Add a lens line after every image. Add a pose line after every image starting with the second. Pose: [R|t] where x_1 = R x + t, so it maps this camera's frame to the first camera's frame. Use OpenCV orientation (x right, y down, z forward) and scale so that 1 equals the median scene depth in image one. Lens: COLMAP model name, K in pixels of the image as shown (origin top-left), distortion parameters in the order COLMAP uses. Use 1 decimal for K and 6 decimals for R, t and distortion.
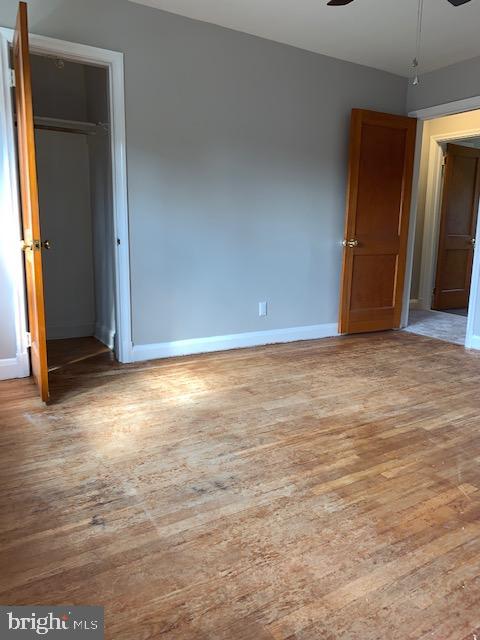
lens RADIAL K [[489.6, 0, 240.0], [0, 489.6, 320.0], [0, 0, 1]] dist [0.059537, -0.040394]
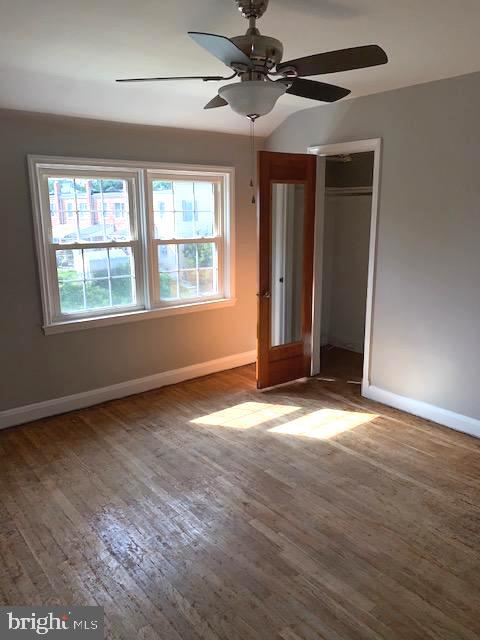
lens RADIAL K [[489.6, 0, 240.0], [0, 489.6, 320.0], [0, 0, 1]] dist [0.059537, -0.040394]
pose [[0.121158, 0.203720, -0.971503, 1.203682], [-0.169737, 0.968550, 0.181932, -0.364358], [0.978013, 0.142858, 0.151926, 0.738866]]
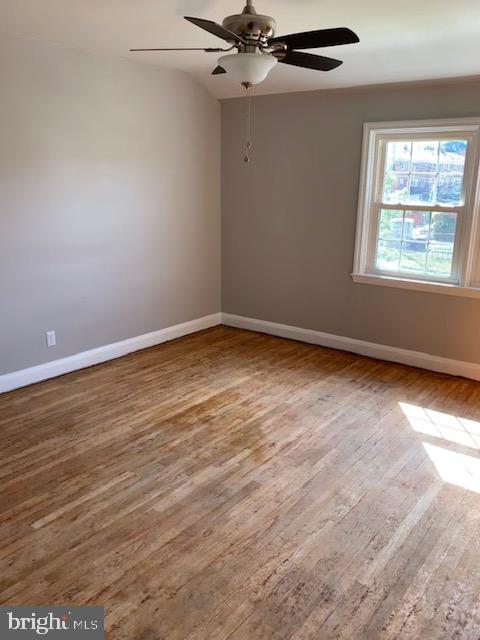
lens RADIAL K [[526.0, 0, 240.0], [0, 526.0, 320.0], [0, 0, 1]] dist [0.100482, -0.154100]
pose [[-0.932962, 0.061804, -0.354629, 0.722462], [-0.096024, 0.906725, 0.410644, -0.552852], [0.346930, 0.417168, -0.840006, 1.891297]]
